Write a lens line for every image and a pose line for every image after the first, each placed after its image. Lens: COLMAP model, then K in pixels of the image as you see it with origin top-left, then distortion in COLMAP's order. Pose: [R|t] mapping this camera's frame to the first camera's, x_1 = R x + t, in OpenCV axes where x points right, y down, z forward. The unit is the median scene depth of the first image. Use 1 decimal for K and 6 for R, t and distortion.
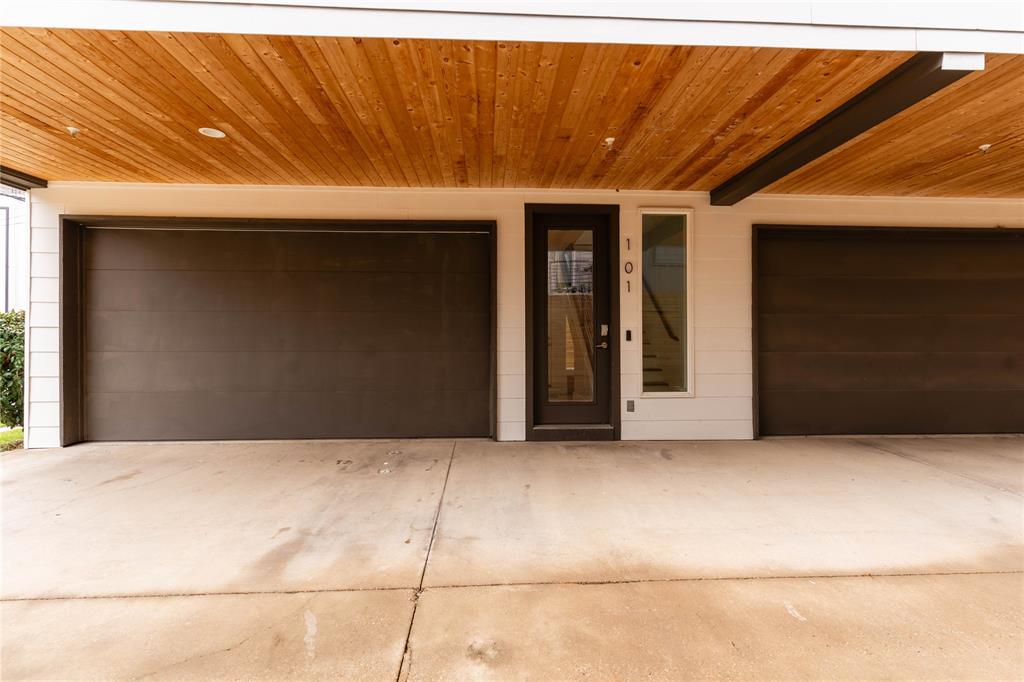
lens RADIAL K [[497.8, 0, 512.0], [0, 497.8, 341.0], [0, 0, 1]] dist [0.000911, -0.000104]
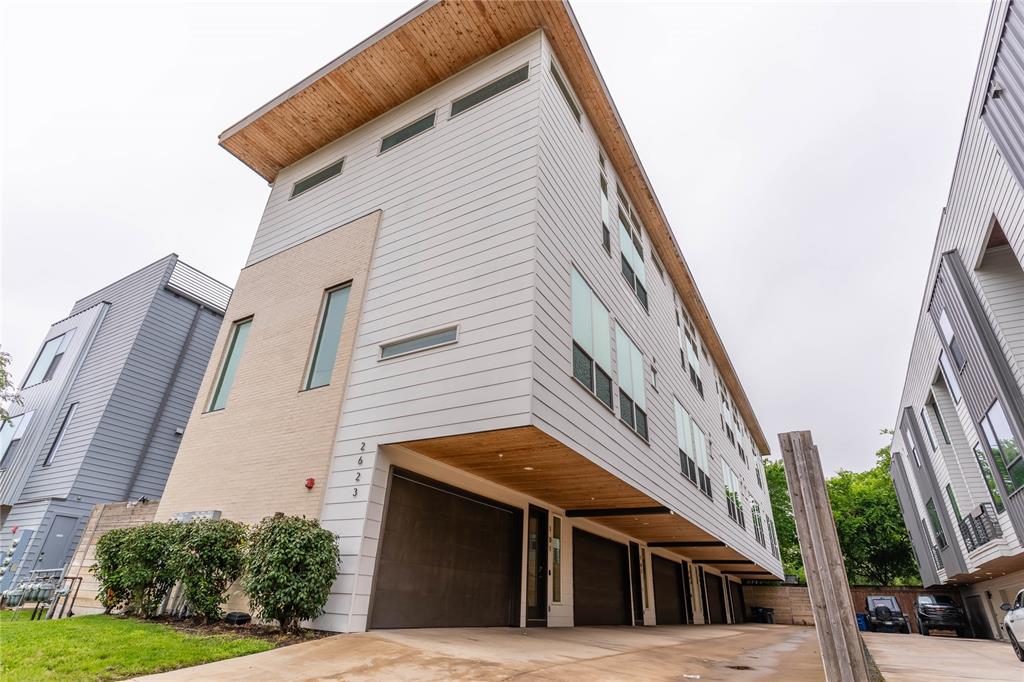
lens RADIAL K [[508.2, 0, 512.0], [0, 508.2, 341.0], [0, 0, 1]] dist [-0.001048, 0.000338]
pose [[0.549034, 0.406568, 0.730250, -2.183181], [-0.050248, 0.888189, -0.456722, 0.129362], [-0.834288, 0.214062, 0.508075, -0.253405]]
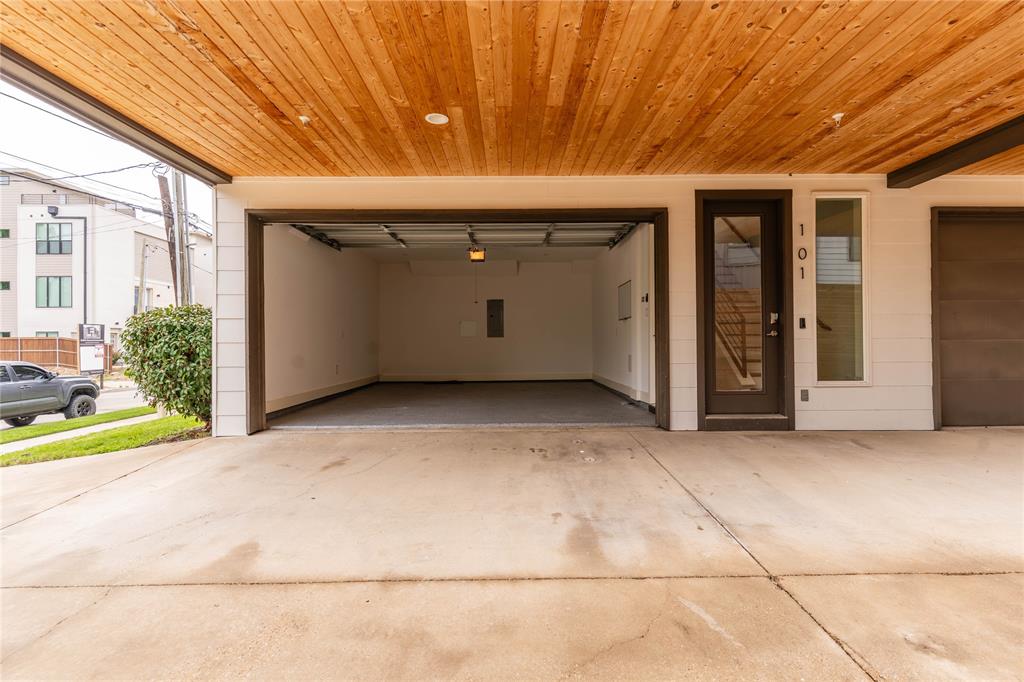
lens RADIAL K [[483.2, 0, 512.0], [0, 483.2, 341.0], [0, 0, 1]] dist [0.002379, -0.000048]
pose [[0.998945, -0.006210, -0.045502, -0.332756], [0.006171, 0.999980, -0.001009, 0.024467], [0.045508, 0.000727, 0.998964, 0.030103]]
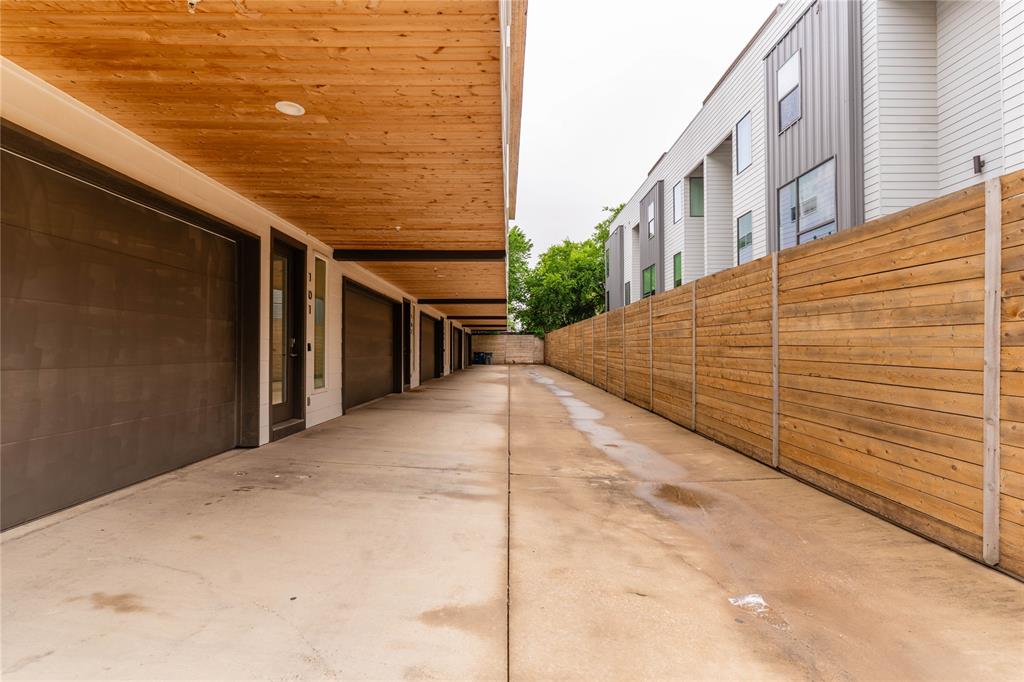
lens RADIAL K [[482.5, 0, 512.0], [0, 482.5, 341.0], [0, 0, 1]] dist [0.001105, 0.000166]
pose [[0.046030, 0.022082, 0.998696, -1.138225], [-0.002802, 0.999755, -0.021976, -0.001510], [-0.998936, -0.001787, 0.046081, 0.472067]]
